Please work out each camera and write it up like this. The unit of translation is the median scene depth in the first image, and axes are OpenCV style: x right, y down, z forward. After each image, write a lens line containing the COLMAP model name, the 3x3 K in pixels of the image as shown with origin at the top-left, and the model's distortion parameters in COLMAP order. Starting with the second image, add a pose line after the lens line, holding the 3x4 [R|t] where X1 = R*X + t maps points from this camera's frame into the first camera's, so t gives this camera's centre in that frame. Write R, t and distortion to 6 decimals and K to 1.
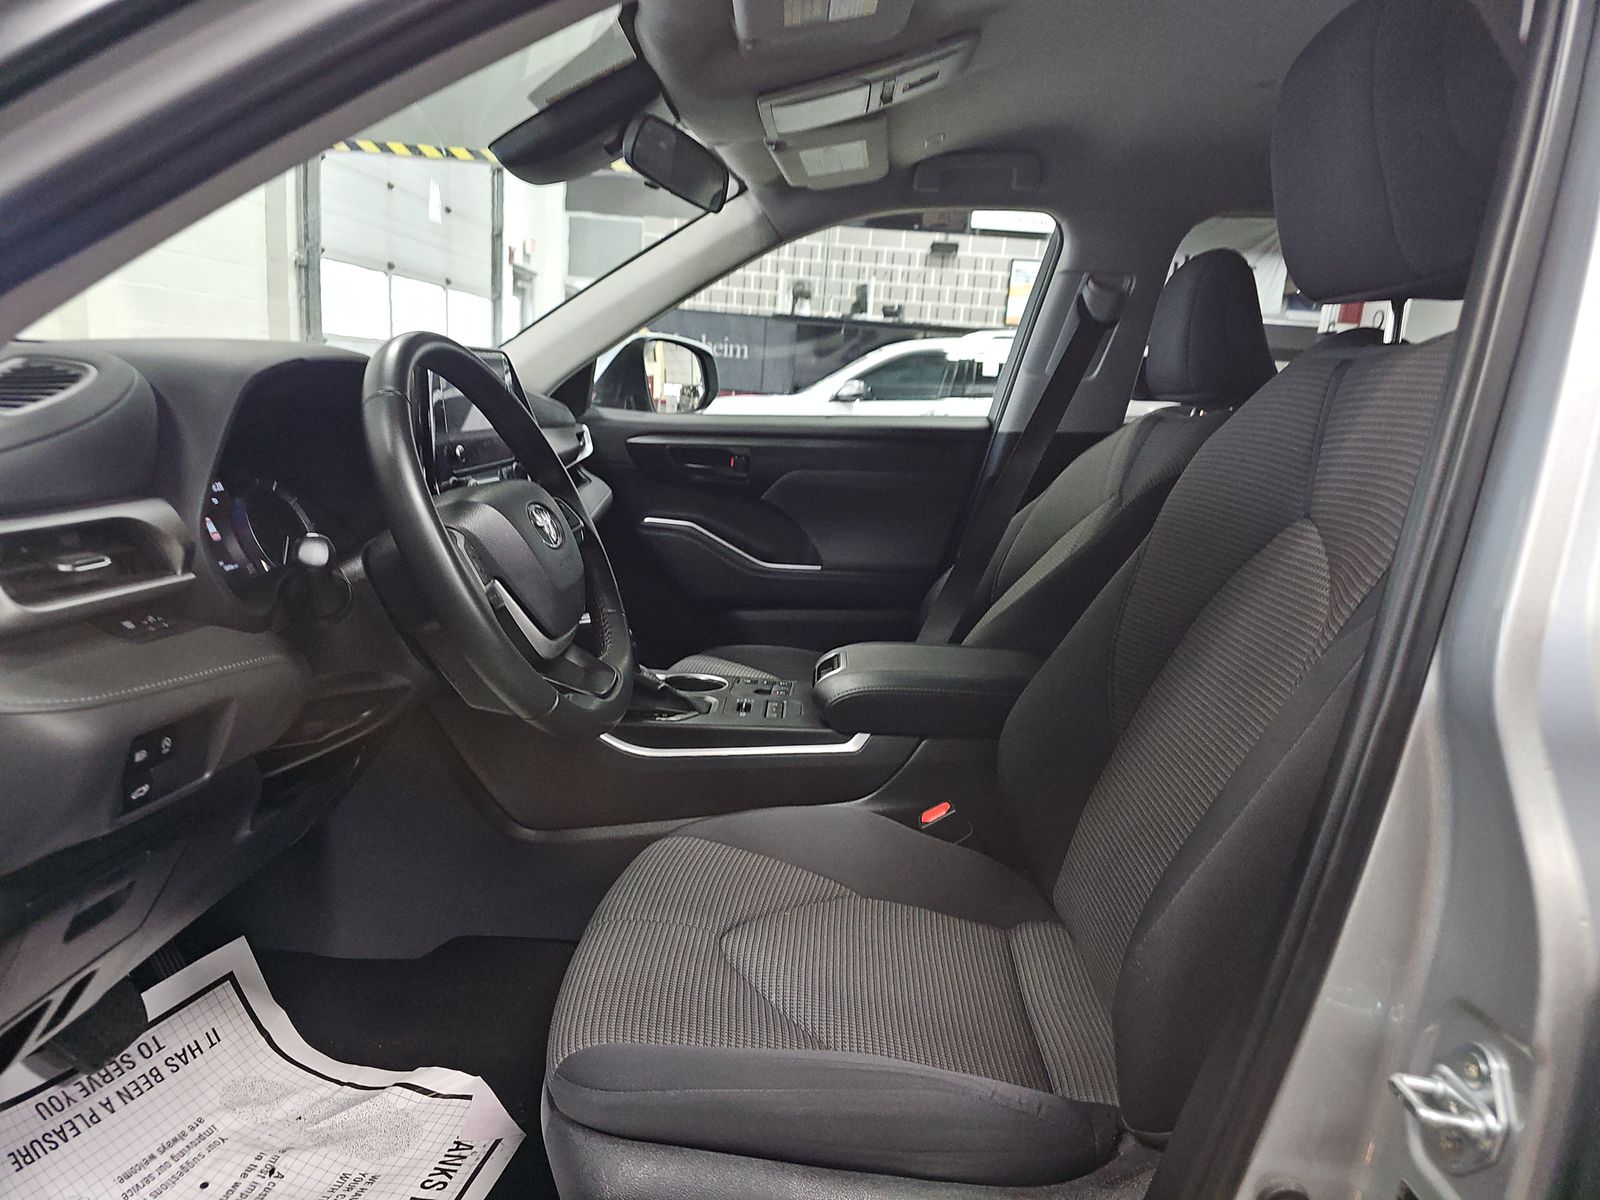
lens RADIAL K [[964.2, 0, 800.0], [0, 964.2, 600.0], [0, 0, 1]] dist [0.026607, -0.003826]
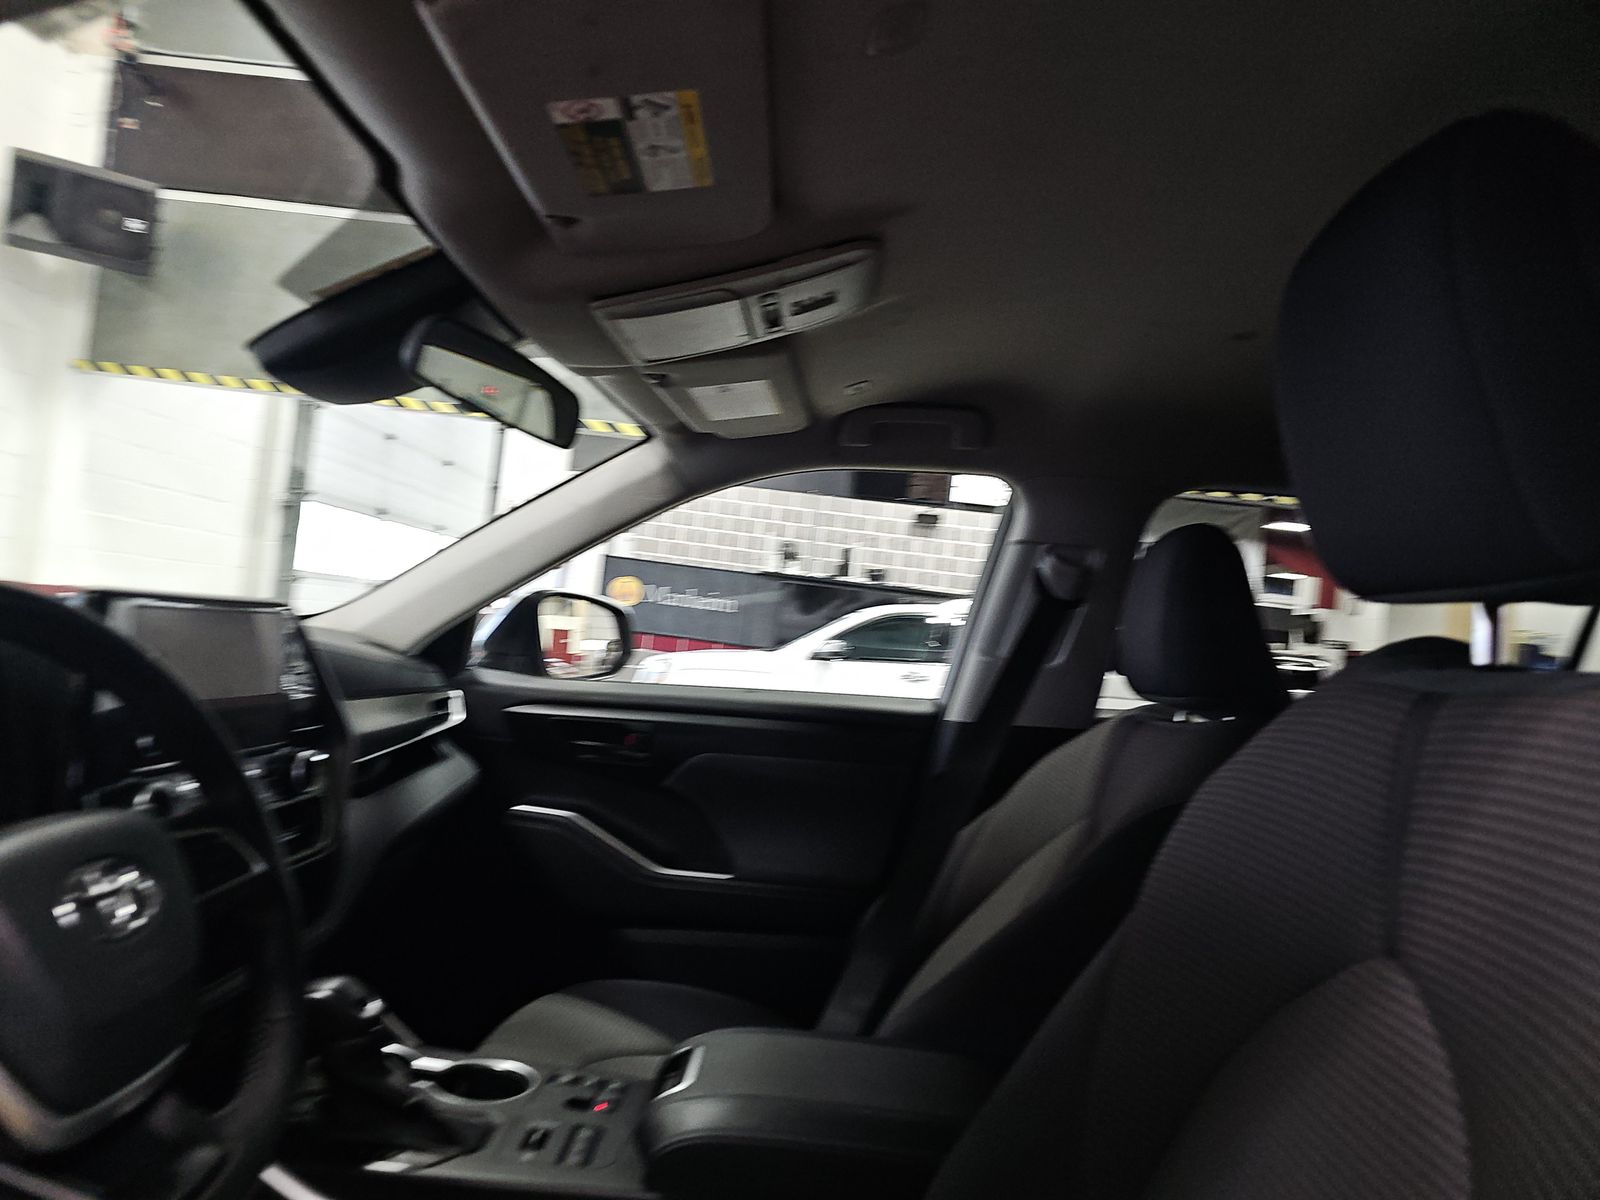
lens RADIAL K [[964.2, 0, 800.0], [0, 964.2, 600.0], [0, 0, 1]] dist [0.026607, -0.003826]
pose [[0.998926, 0.045693, 0.007676, 0.063547], [-0.042186, 0.965448, -0.257157, -0.051818], [-0.019161, 0.256557, 0.966339, 0.161701]]
